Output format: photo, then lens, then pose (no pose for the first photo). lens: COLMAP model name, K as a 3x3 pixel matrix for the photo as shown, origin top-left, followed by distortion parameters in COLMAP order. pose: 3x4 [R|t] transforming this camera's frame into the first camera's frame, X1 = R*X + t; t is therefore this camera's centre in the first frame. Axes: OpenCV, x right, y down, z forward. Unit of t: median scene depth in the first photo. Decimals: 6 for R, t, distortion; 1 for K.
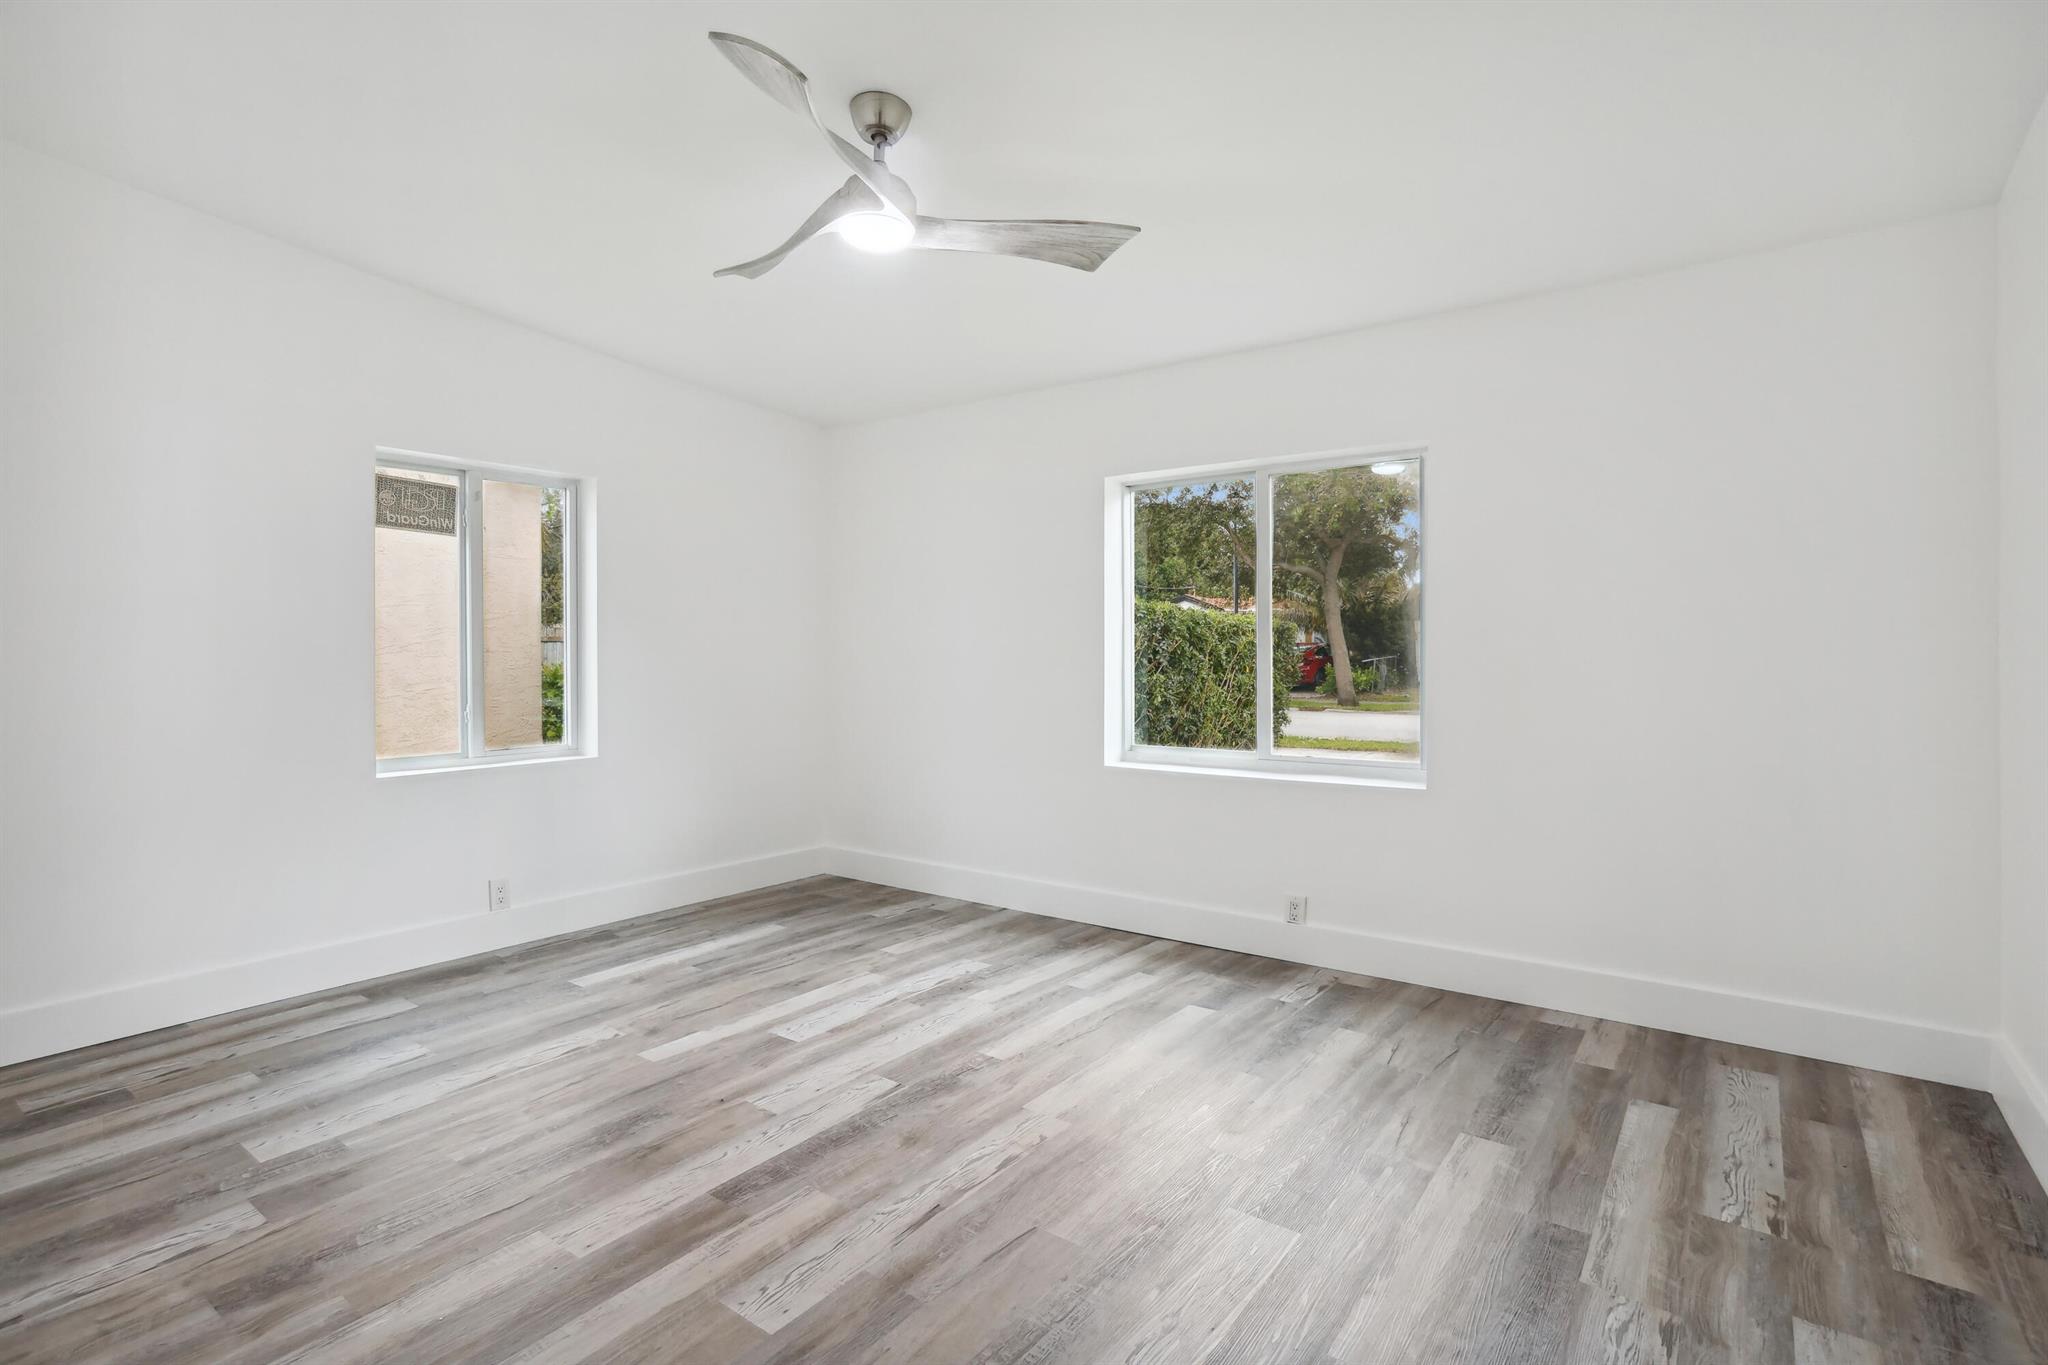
lens RADIAL K [[1021.6, 0, 1026.1], [0, 1021.6, 671.3], [0, 0, 1]] dist [-0.008246, 0.004559]
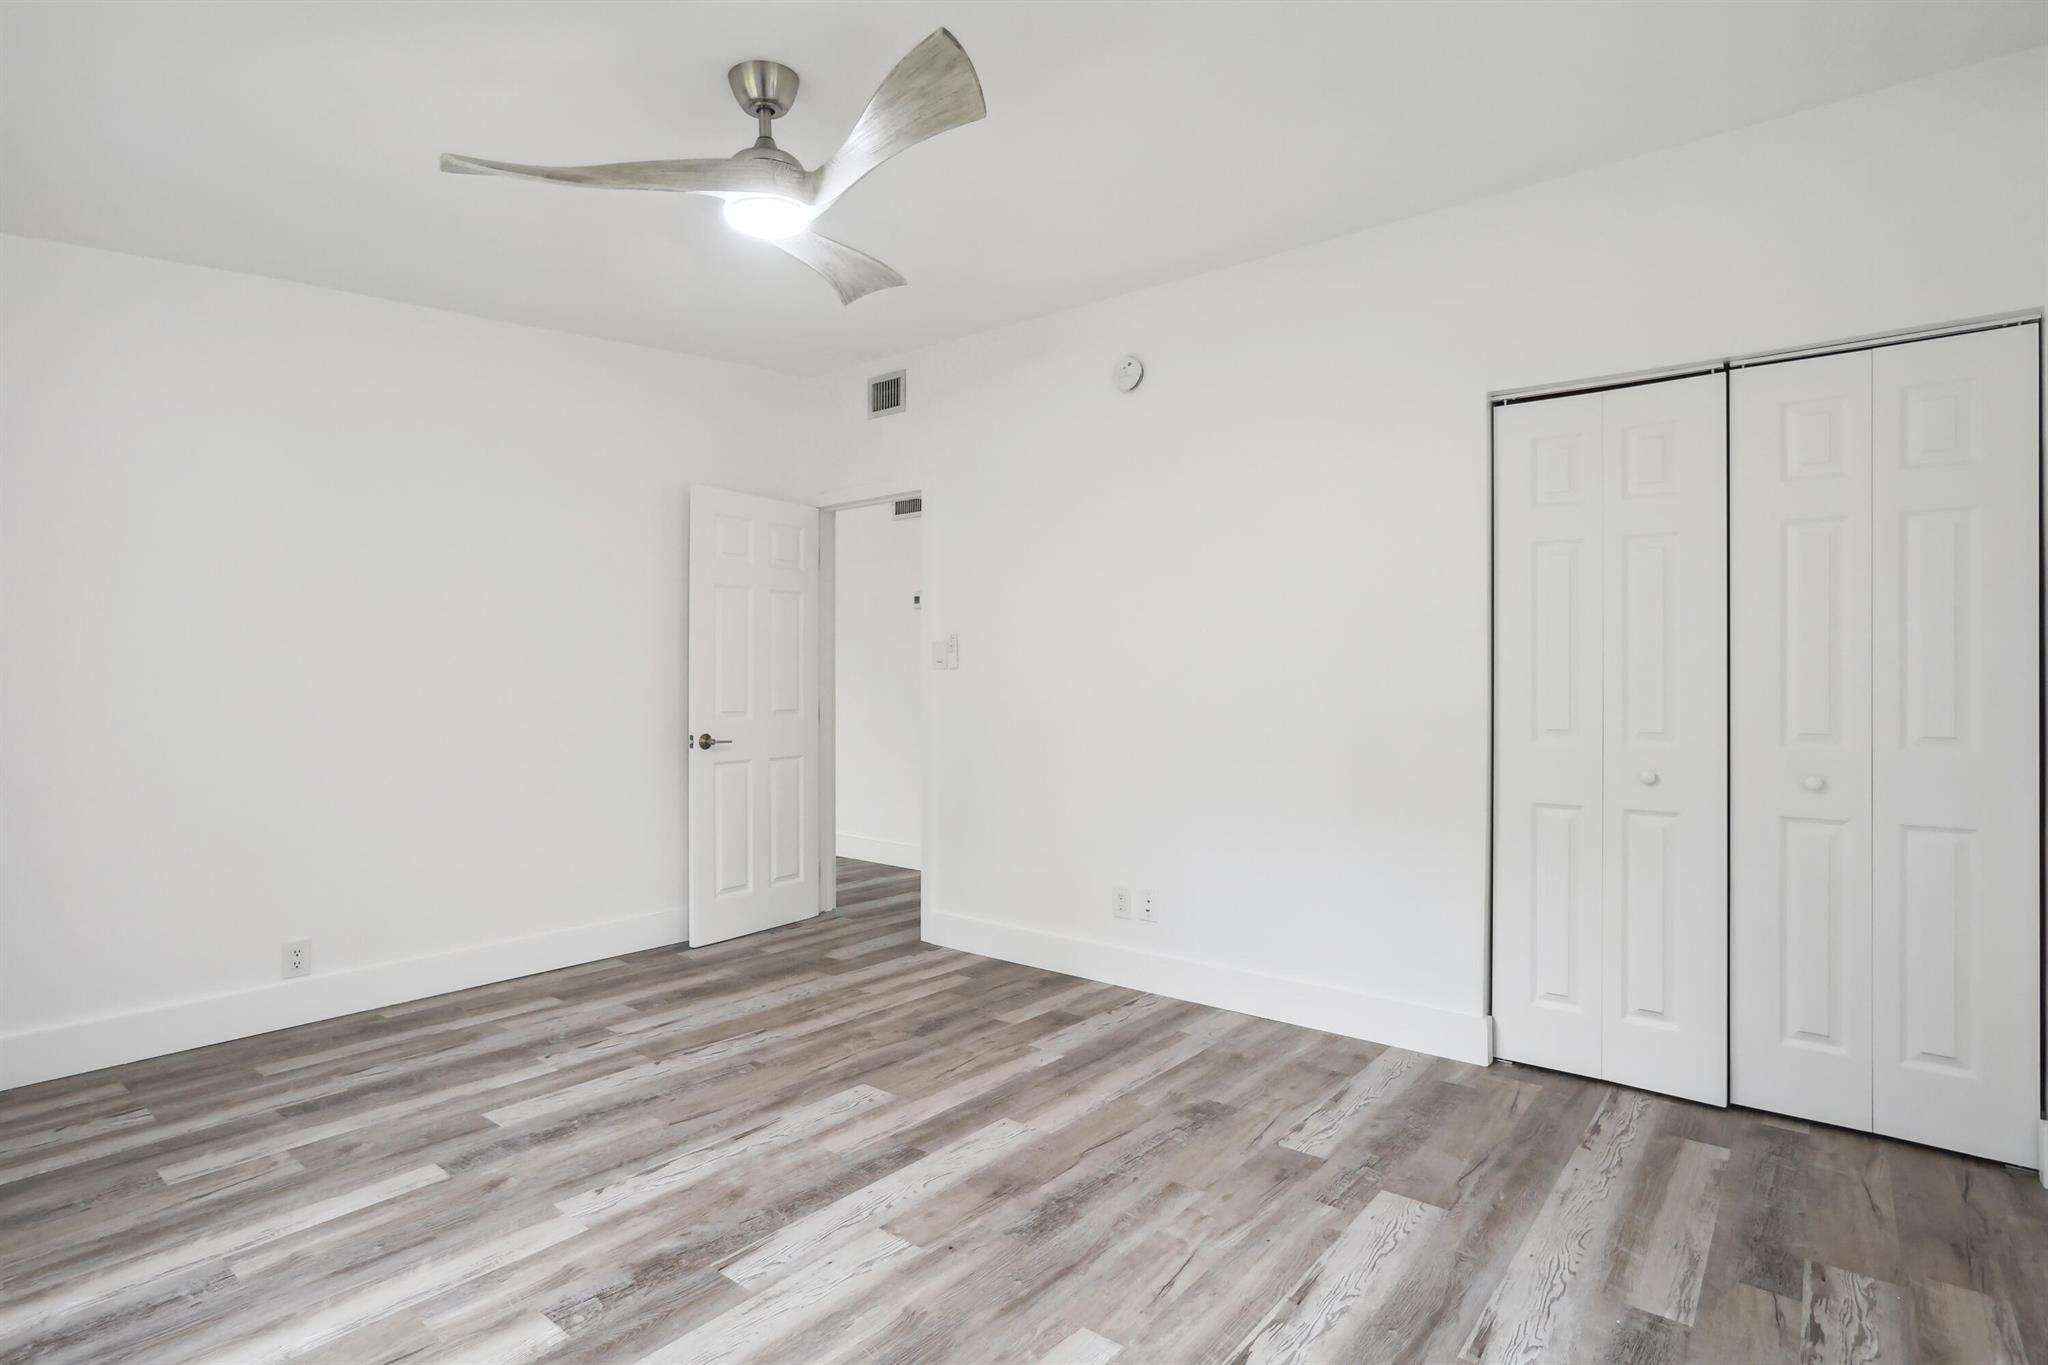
lens RADIAL K [[1021.6, 0, 1023.0], [0, 1021.6, 681.7], [0, 0, 1]] dist [-0.008246, 0.004559]
pose [[-0.999431, 0.000628, 0.033714, -0.424716], [0.001369, 0.999758, 0.021973, -0.042638], [-0.033692, 0.022007, -0.999190, 1.981408]]
